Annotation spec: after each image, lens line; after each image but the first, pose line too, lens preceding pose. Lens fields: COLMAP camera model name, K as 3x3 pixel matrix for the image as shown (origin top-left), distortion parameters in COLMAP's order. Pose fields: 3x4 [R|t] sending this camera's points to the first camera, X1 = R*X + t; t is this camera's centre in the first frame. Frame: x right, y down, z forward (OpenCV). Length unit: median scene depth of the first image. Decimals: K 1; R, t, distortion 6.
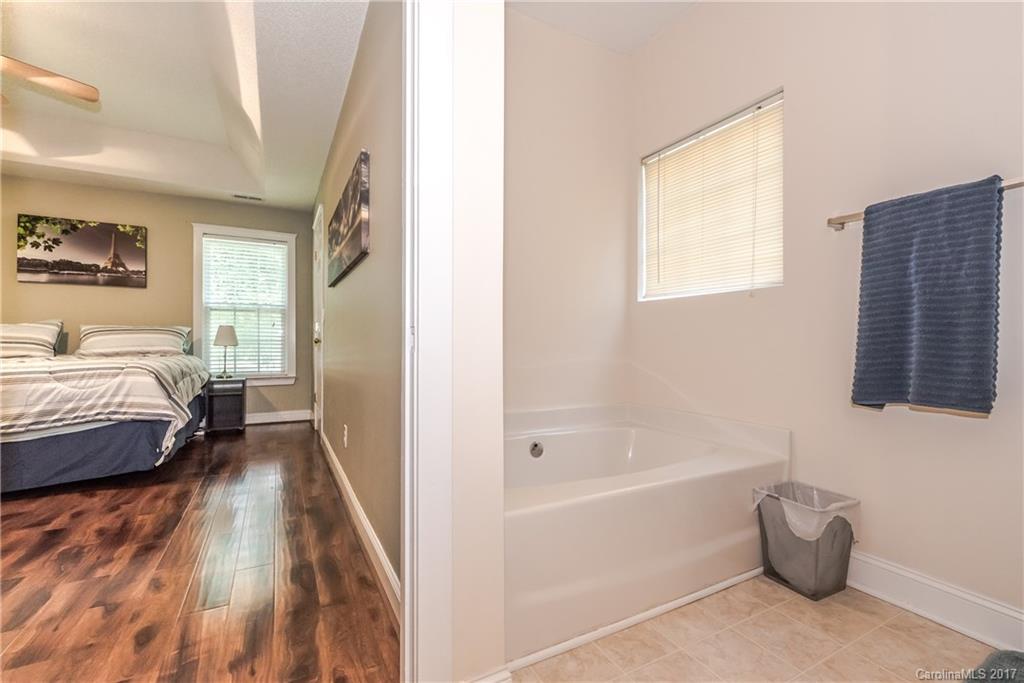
lens RADIAL K [[446.1, 0, 510.4], [0, 446.1, 342.5], [0, 0, 1]] dist [0.004780, -0.001379]
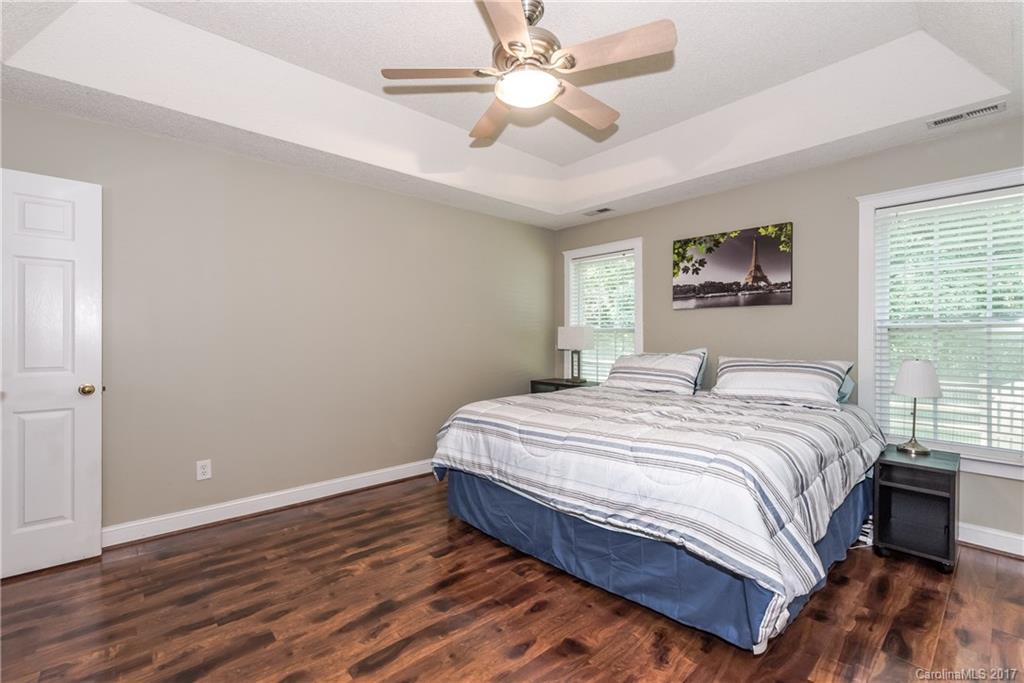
lens RADIAL K [[446.1, 0, 502.1], [0, 446.1, 337.6], [0, 0, 1]] dist [0.004780, -0.001379]
pose [[0.236061, -0.000786, -0.971738, -0.229000], [0.000643, 1.000000, -0.000653, -0.072995], [0.971738, -0.000471, 0.236062, 0.391088]]
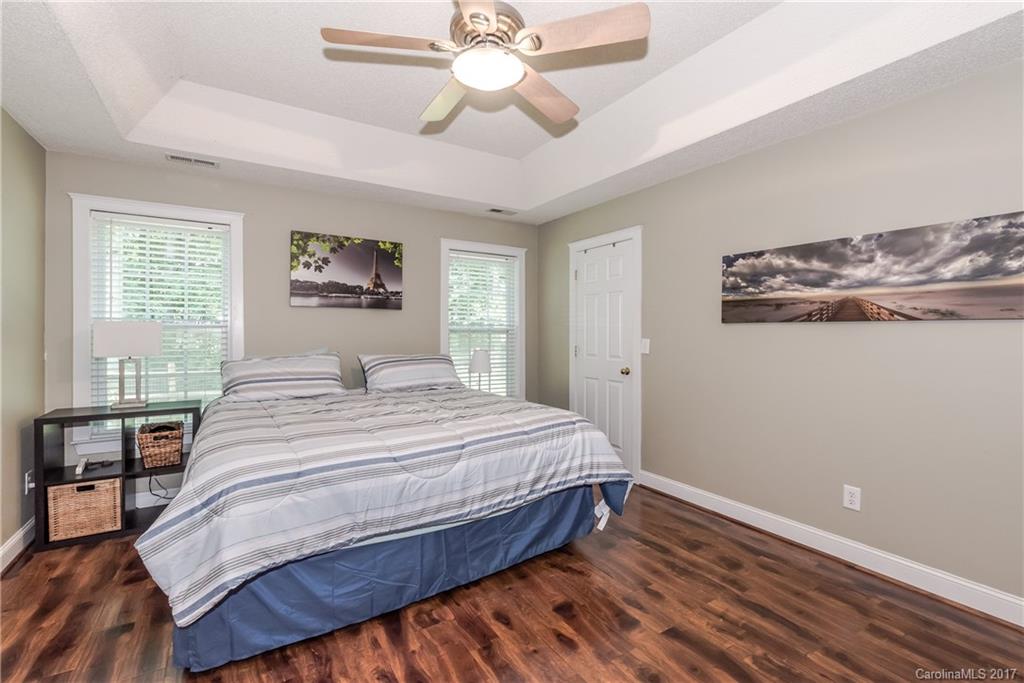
lens RADIAL K [[446.1, 0, 507.9], [0, 446.1, 336.4], [0, 0, 1]] dist [0.004780, -0.001379]
pose [[0.997964, -0.001764, 0.063756, -0.706448], [0.001238, 0.999965, 0.008290, -0.081418], [-0.063768, -0.008195, 0.997931, 0.083055]]
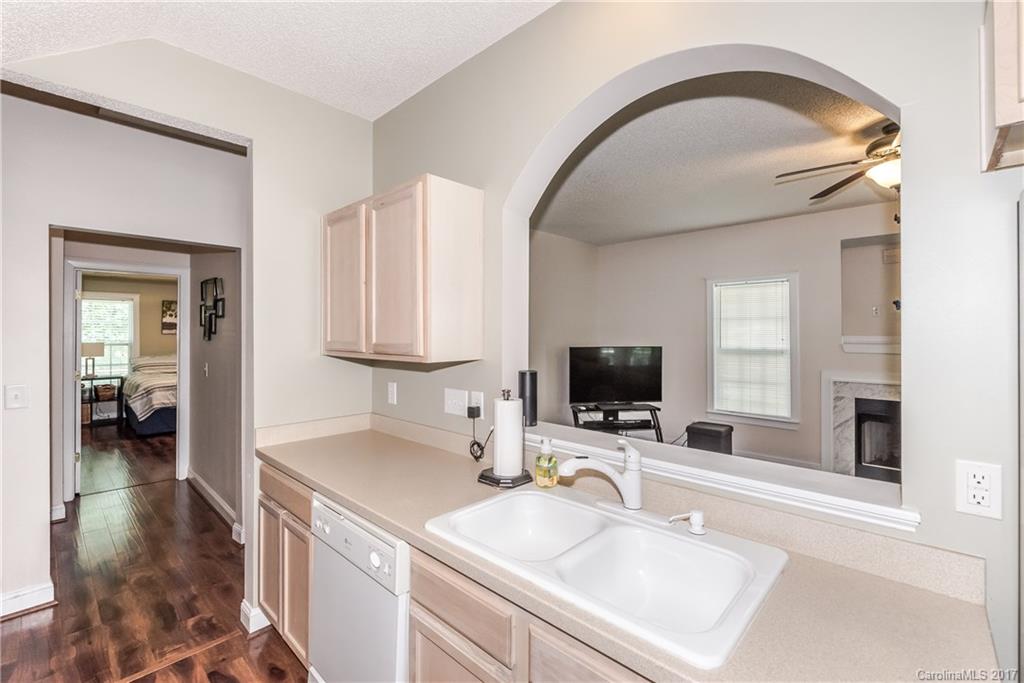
lens RADIAL K [[446.1, 0, 514.6], [0, 446.1, 334.5], [0, 0, 1]] dist [0.004780, -0.001379]
pose [[0.948128, -0.005928, 0.317834, -0.235826], [0.005336, 0.999982, 0.002732, -0.127346], [-0.317844, -0.000894, 0.948143, -1.361314]]
